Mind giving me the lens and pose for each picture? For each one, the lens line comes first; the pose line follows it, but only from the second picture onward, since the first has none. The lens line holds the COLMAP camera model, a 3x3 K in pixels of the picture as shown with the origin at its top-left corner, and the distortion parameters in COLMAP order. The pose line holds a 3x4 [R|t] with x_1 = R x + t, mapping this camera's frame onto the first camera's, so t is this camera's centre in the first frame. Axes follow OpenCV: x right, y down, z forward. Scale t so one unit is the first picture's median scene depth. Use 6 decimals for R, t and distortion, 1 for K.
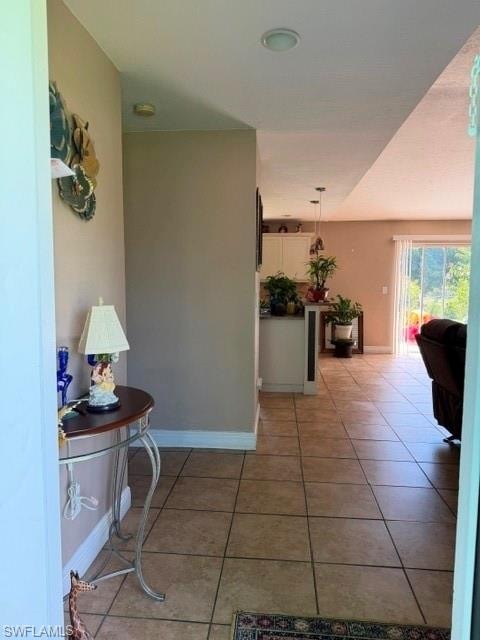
lens RADIAL K [[440.5, 0, 238.7], [0, 440.5, 319.3], [0, 0, 1]] dist [0.031444, -0.010537]
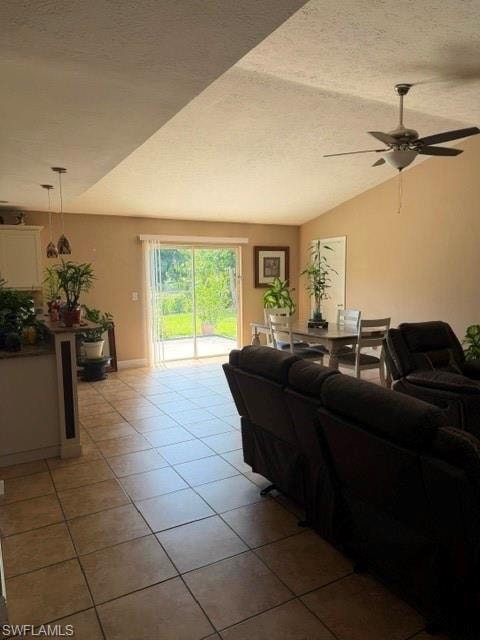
lens RADIAL K [[440.5, 0, 240.6], [0, 440.5, 325.2], [0, 0, 1]] dist [0.031444, -0.010537]
pose [[0.817676, -0.081499, 0.569881, -0.005328], [0.065146, 0.996669, 0.049061, -0.040710], [-0.571981, -0.002990, 0.820262, 0.167311]]
